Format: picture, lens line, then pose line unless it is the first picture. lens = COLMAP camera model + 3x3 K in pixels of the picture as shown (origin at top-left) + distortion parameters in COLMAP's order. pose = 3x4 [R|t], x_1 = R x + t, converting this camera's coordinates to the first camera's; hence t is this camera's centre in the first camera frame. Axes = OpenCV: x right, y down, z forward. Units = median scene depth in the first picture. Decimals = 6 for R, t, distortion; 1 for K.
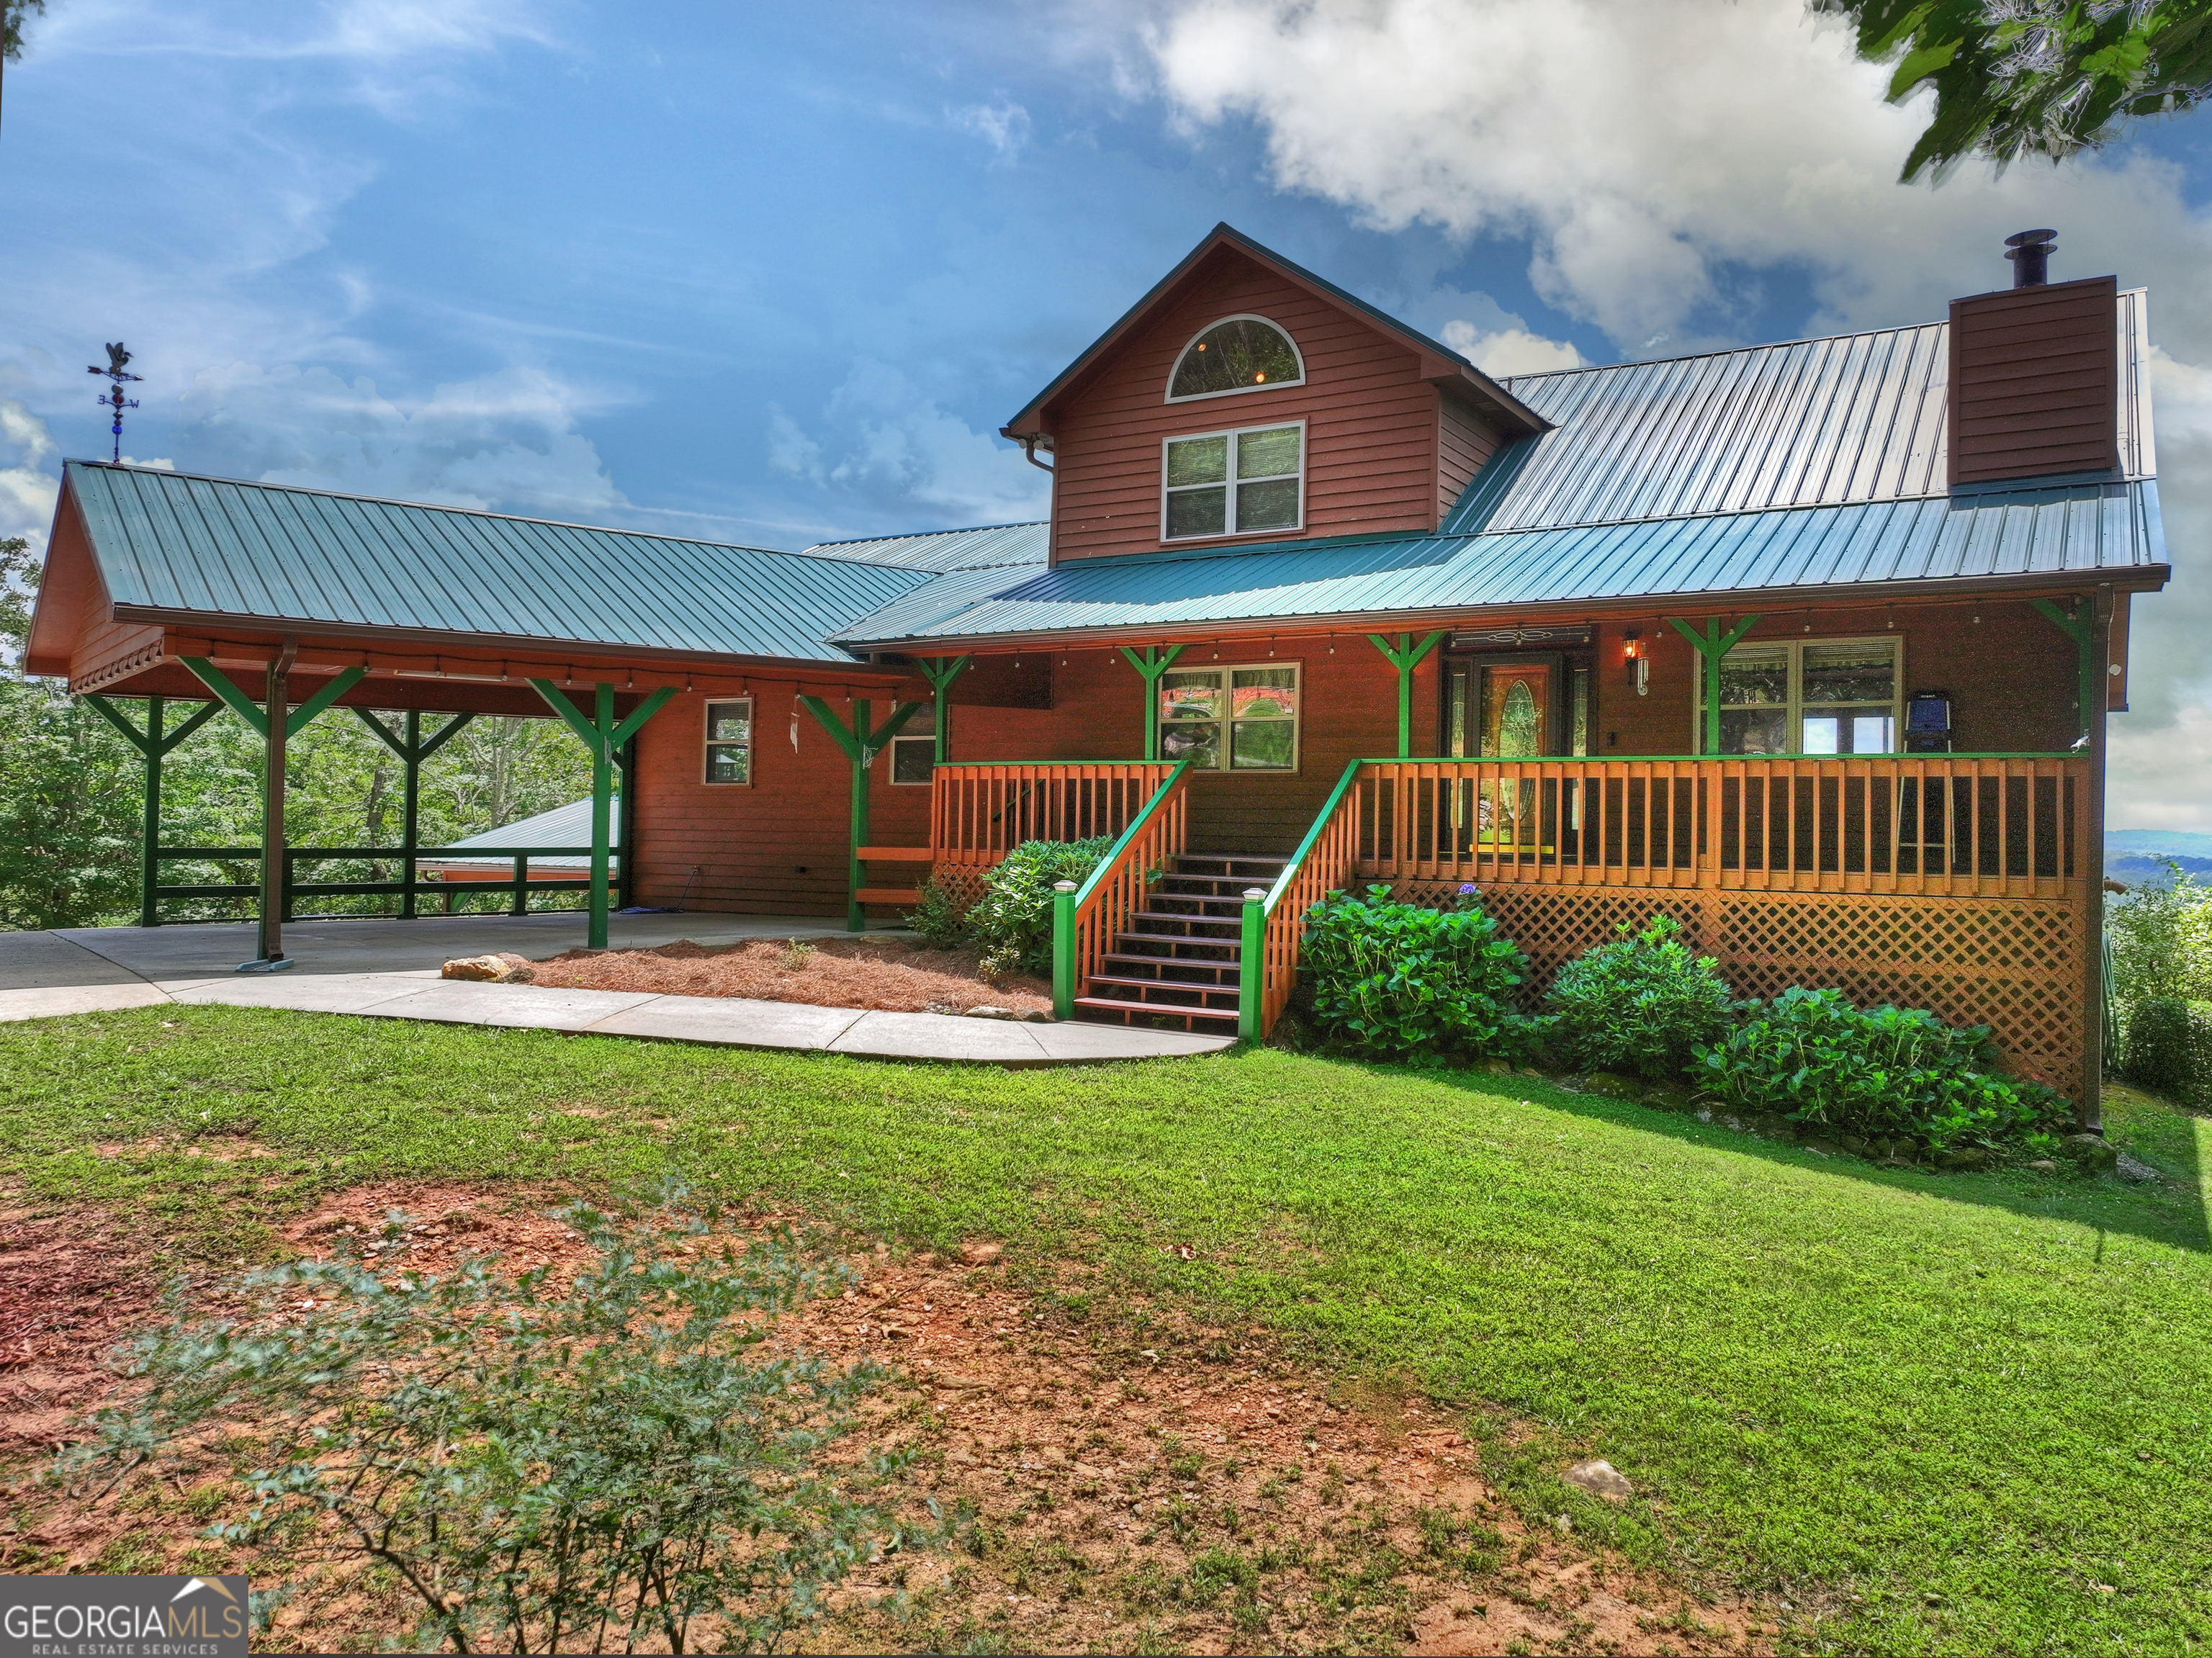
lens RADIAL K [[1549.9, 0, 1085.9], [0, 1549.9, 758.6], [0, 0, 1]] dist [-0.003441, 0.021036]
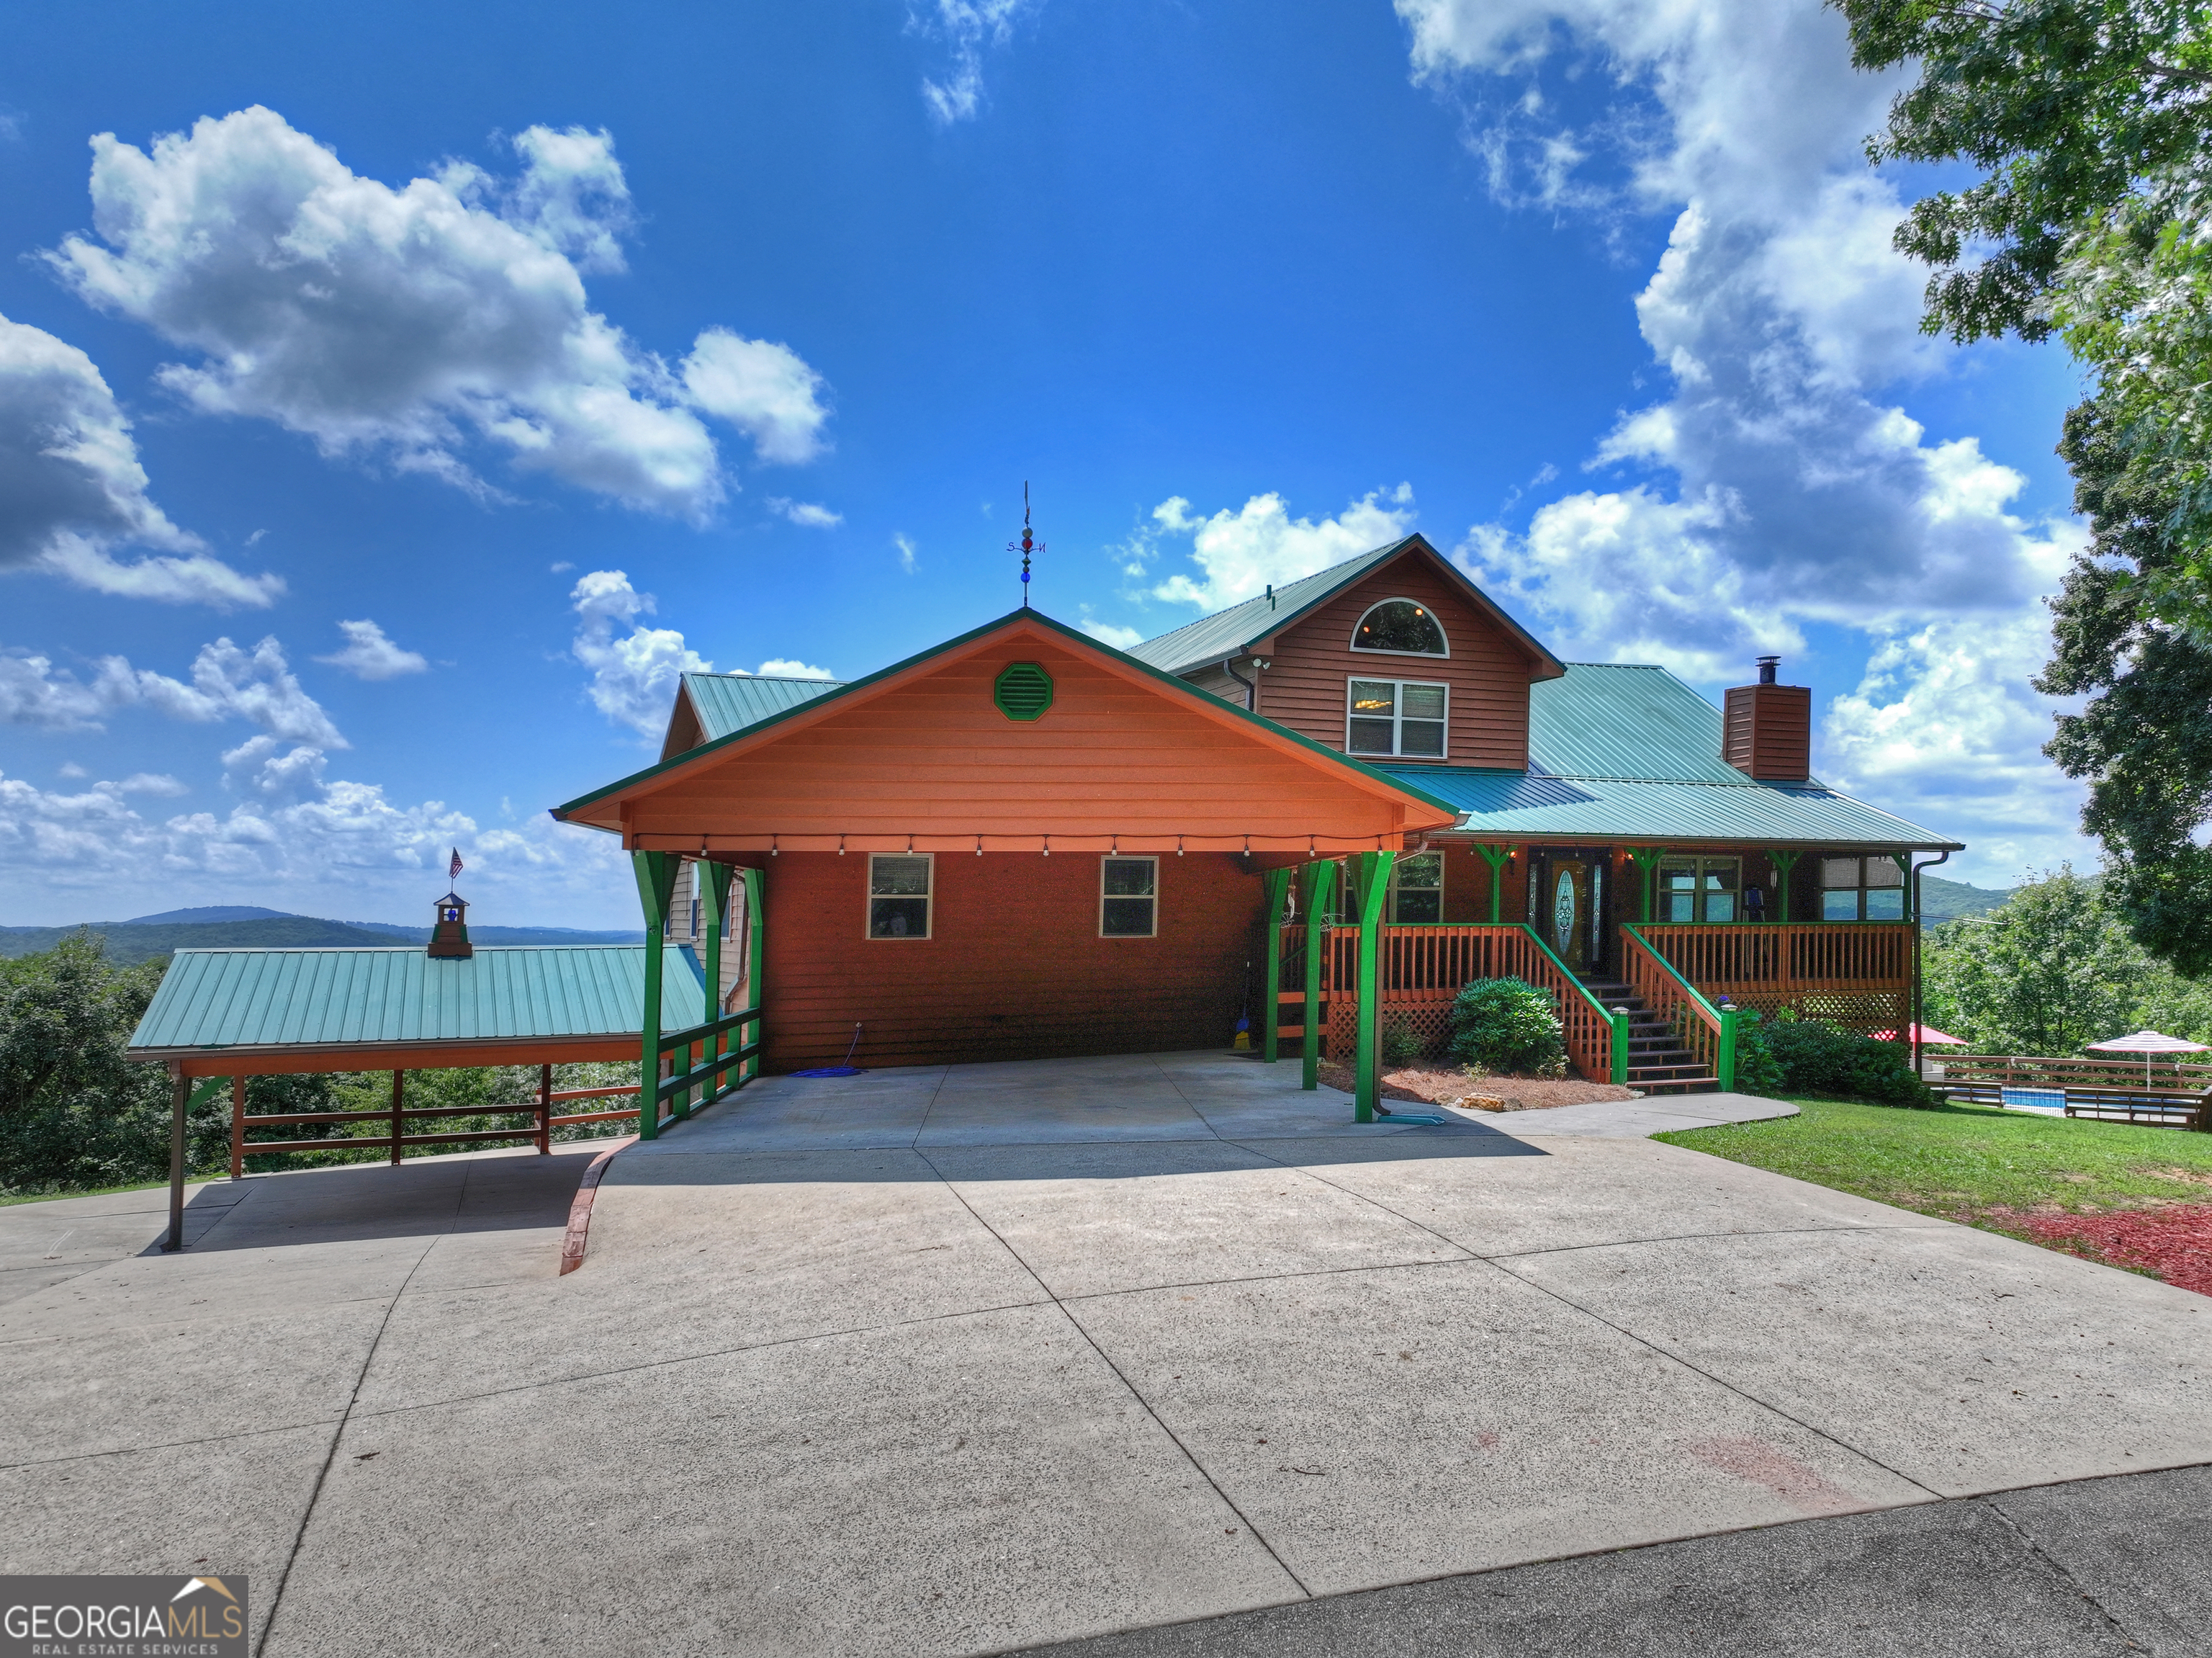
lens RADIAL K [[1550.3, 0, 1003.5], [0, 1550.3, 867.8], [0, 0, 1]] dist [-0.003441, 0.021036]
pose [[0.612703, 0.012429, 0.790215, -1.255359], [-0.016003, 0.999866, -0.003318, -0.034782], [-0.790151, -0.010613, 0.612820, 0.438738]]
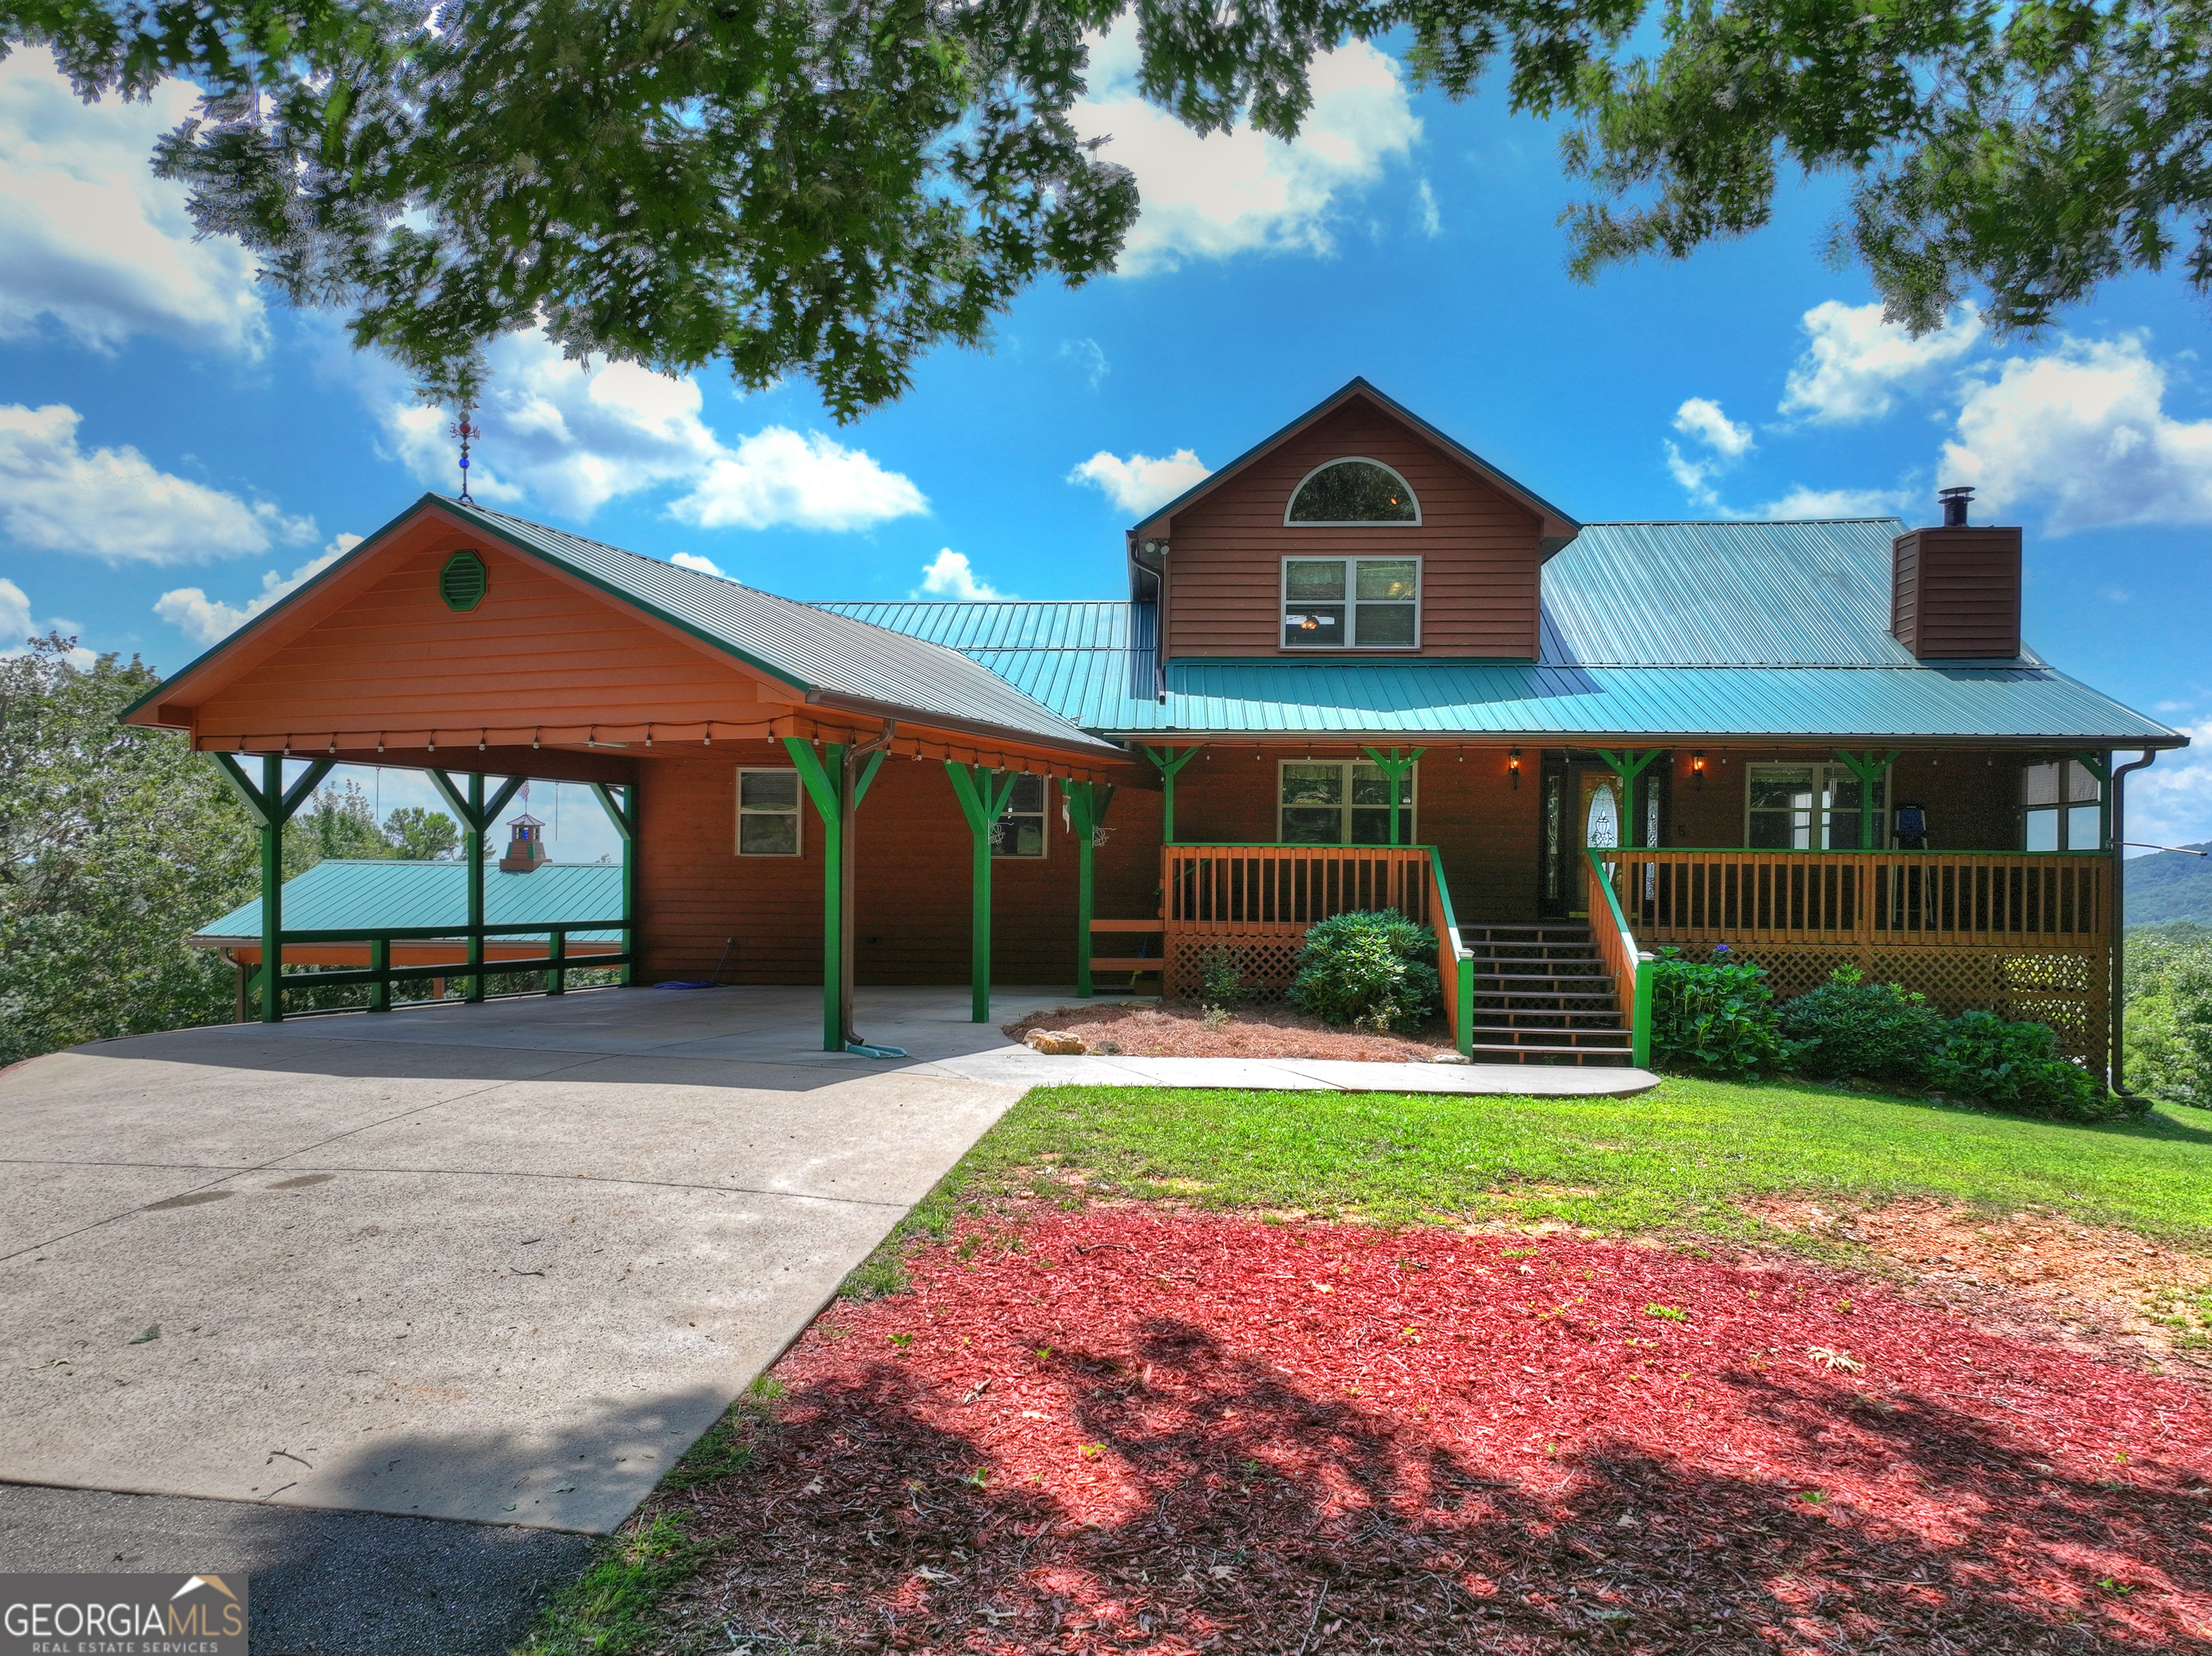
lens RADIAL K [[1550.0, 0, 1121.5], [0, 1550.0, 850.3], [0, 0, 1]] dist [-0.003441, 0.021036]
pose [[0.898848, 0.007861, 0.438189, -0.585496], [-0.017609, 0.999679, 0.018189, -0.010469], [-0.437906, -0.024065, 0.898699, 0.026461]]
